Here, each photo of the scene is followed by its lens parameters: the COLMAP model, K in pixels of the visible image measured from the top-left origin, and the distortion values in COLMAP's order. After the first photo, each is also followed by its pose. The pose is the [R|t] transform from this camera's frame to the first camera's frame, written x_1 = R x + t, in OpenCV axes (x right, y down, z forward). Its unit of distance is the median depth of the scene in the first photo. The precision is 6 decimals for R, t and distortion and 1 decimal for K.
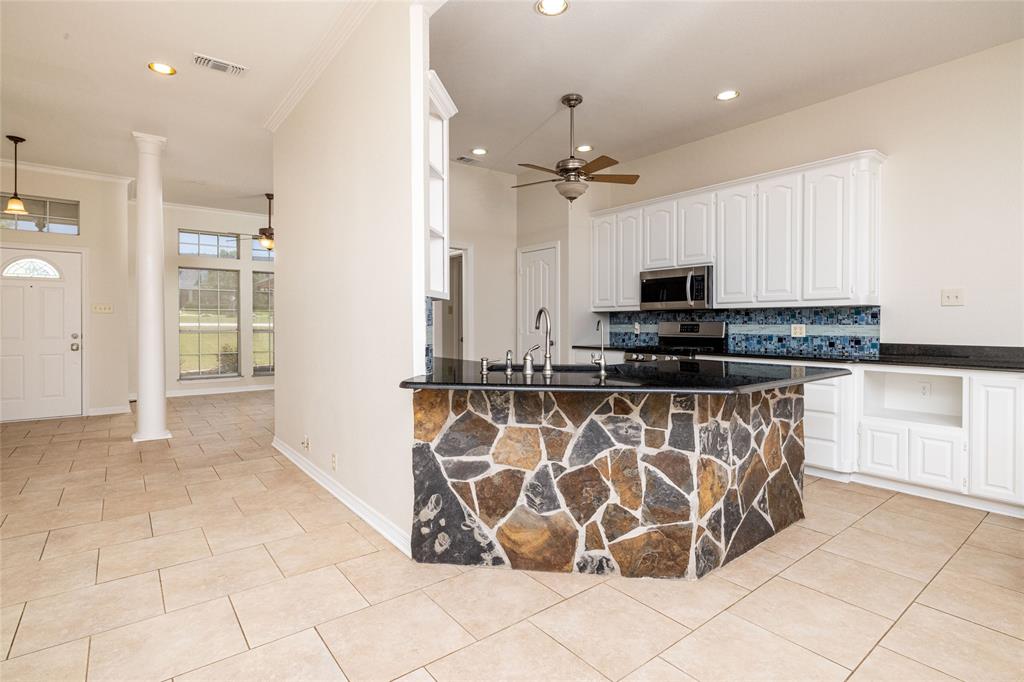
lens RADIAL K [[507.0, 0, 504.3], [0, 507.0, 328.0], [0, 0, 1]] dist [-0.009695, 0.004631]
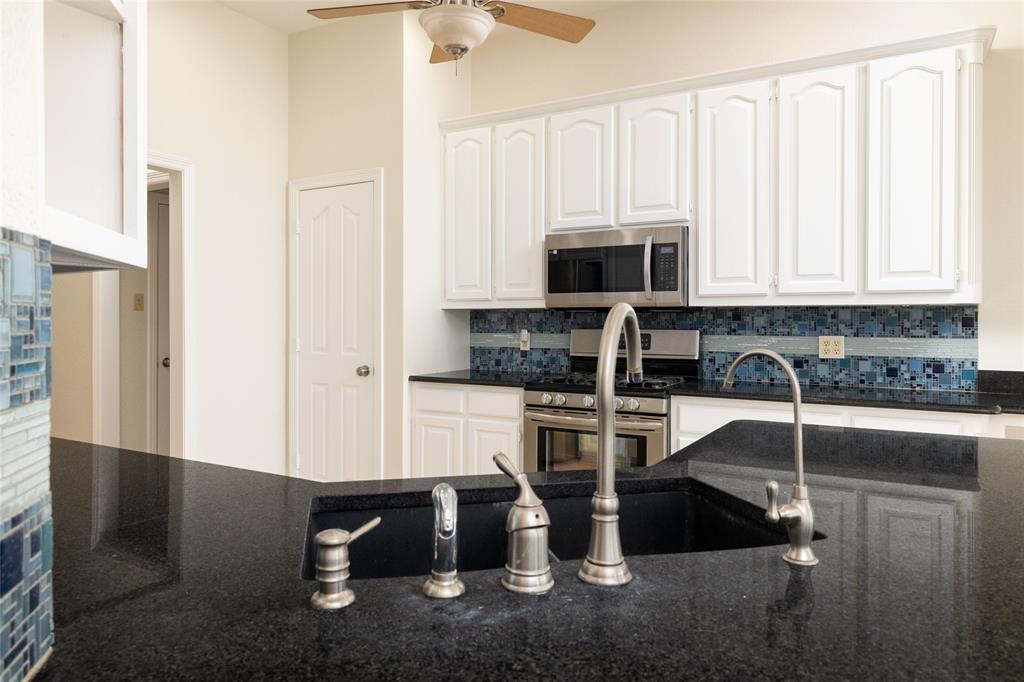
lens RADIAL K [[695.6, 0, 500.9], [0, 695.6, 327.0], [0, 0, 1]] dist [-0.000620, 0.003984]
pose [[0.929406, 0.001607, 0.369055, -0.055219], [-0.000027, 0.999991, -0.004287, -0.015477], [-0.369059, 0.003974, 0.929398, 0.451080]]
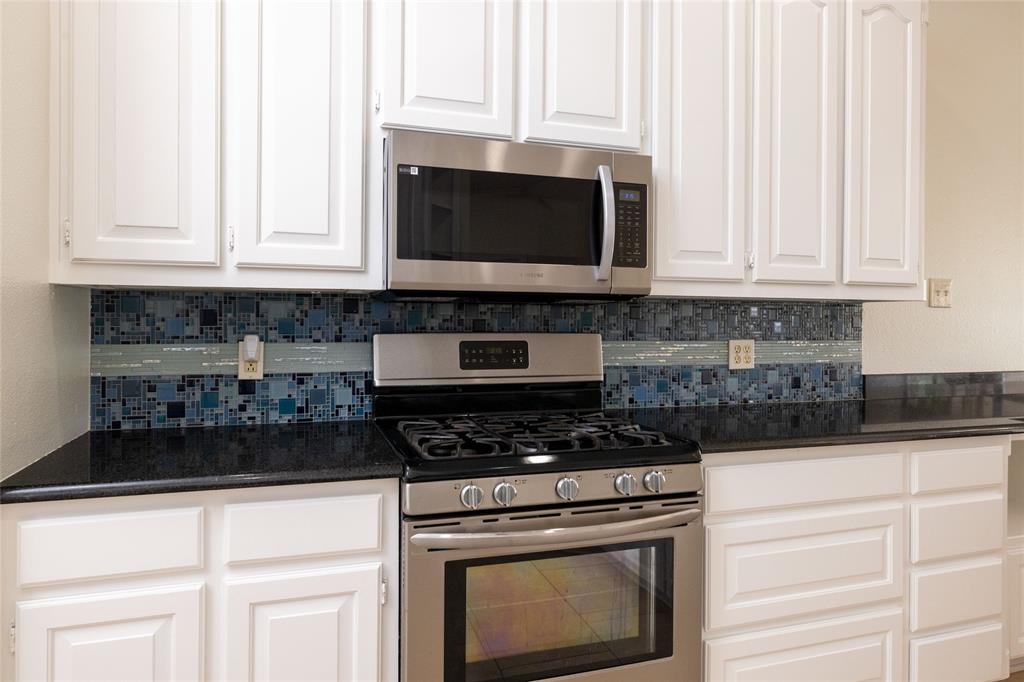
lens RADIAL K [[642.8, 0, 493.7], [0, 642.8, 323.0], [0, 0, 1]] dist [-0.001509, -0.000136]
pose [[0.329542, 0.002412, 0.944138, -0.008781], [0.004750, 0.999980, -0.004213, -0.022374], [-0.944129, 0.005873, 0.329524, 1.114393]]
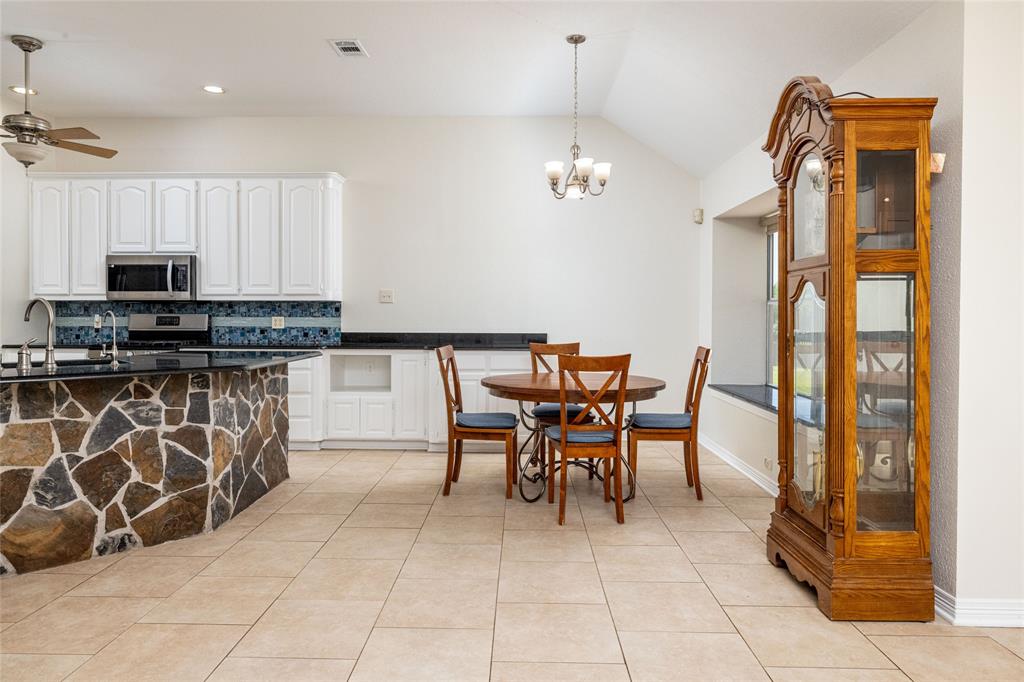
lens RADIAL K [[647.9, 0, 507.9], [0, 647.9, 323.8], [0, 0, 1]] dist [0.004153, -0.002150]
pose [[0.630149, -0.007109, 0.776442, -0.202162], [0.005542, 0.999974, 0.004658, 0.004280], [-0.776455, 0.001368, 0.630172, -0.278450]]
